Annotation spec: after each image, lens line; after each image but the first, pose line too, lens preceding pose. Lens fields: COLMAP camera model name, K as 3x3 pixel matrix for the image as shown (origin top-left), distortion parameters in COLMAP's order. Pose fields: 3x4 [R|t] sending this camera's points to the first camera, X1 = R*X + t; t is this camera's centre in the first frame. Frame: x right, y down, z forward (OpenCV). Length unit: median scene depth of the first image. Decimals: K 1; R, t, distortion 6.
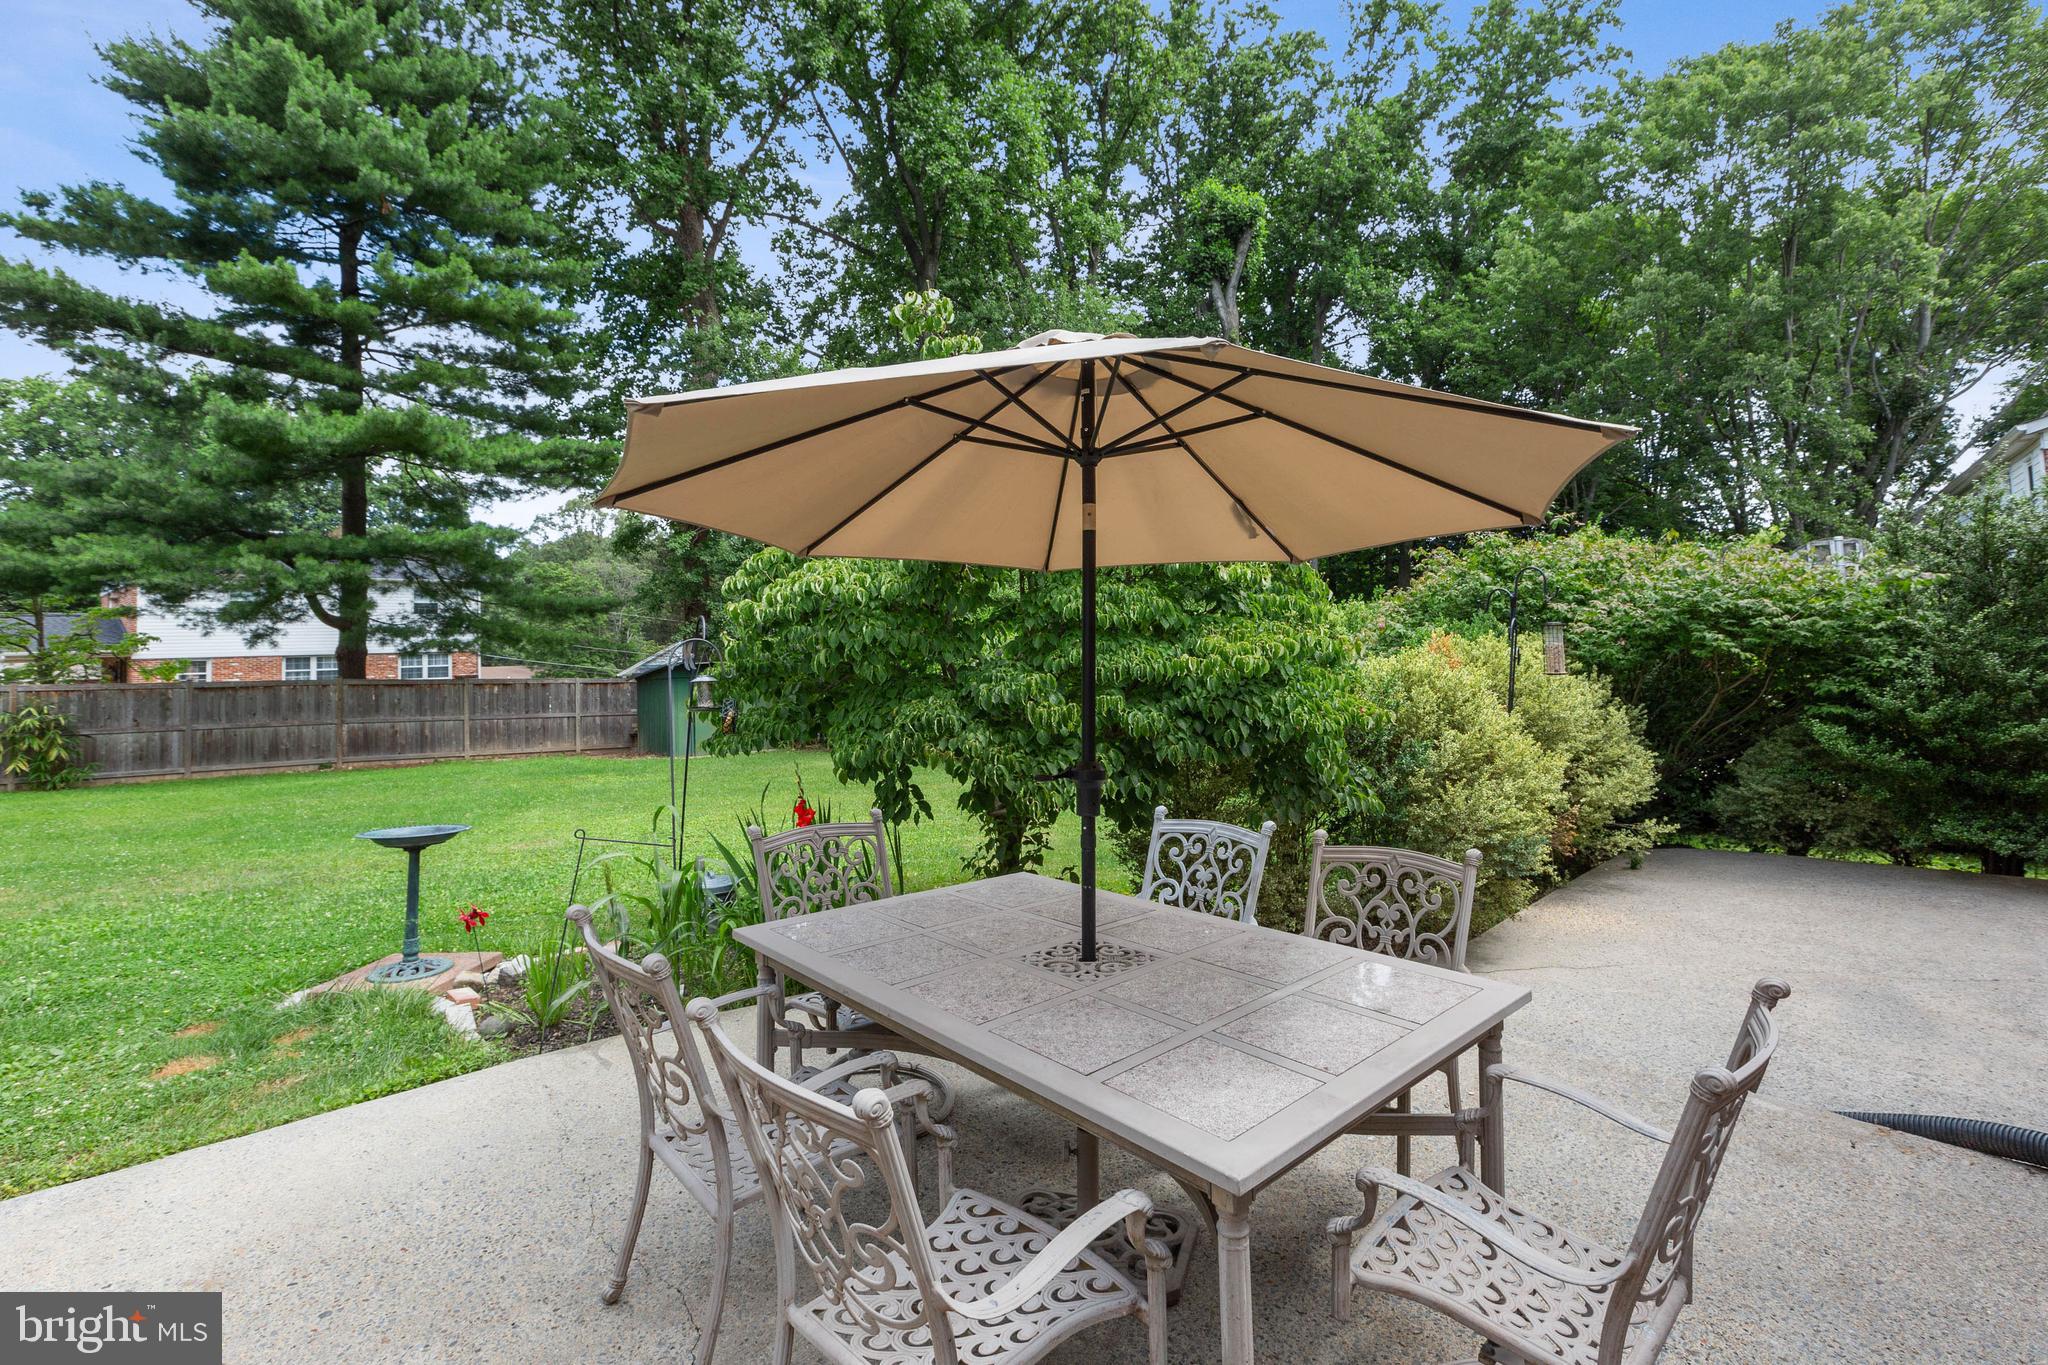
lens RADIAL K [[953.4, 0, 1029.5], [0, 953.4, 588.8], [0, 0, 1]] dist [0.002407, 0.000183]
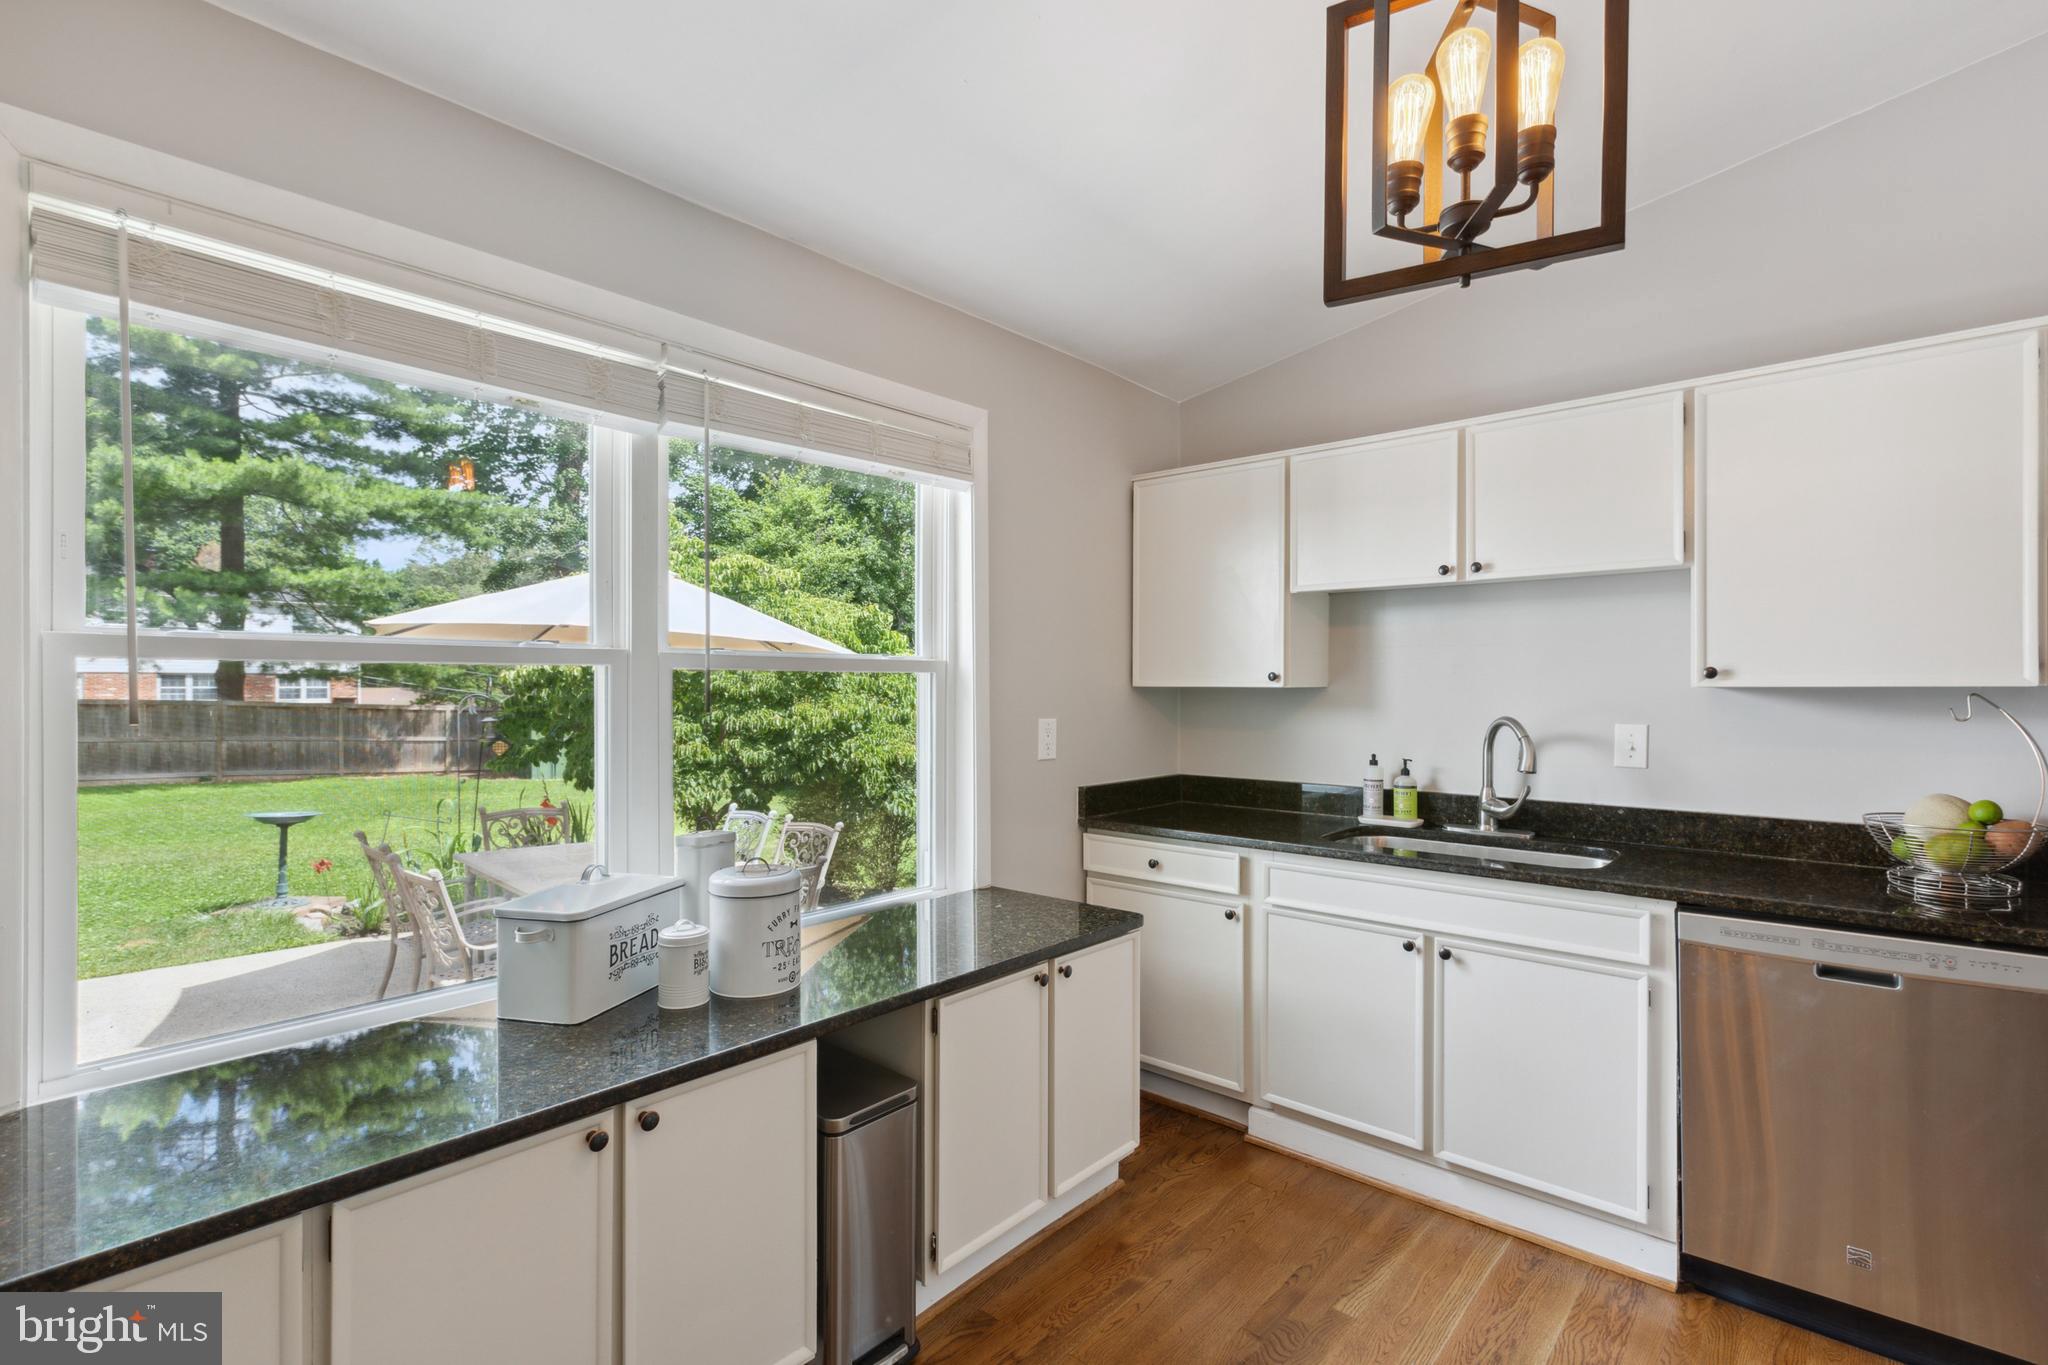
lens RADIAL K [[970.6, 0, 1024.0], [0, 970.6, 682.5], [0, 0, 1]] dist [0.001565, 0.000355]
pose [[0.996704, 0.037409, 0.071987, 0.121210], [-0.041416, 0.997627, 0.054997, -0.026329], [-0.069759, -0.057797, 0.995888, -0.180361]]
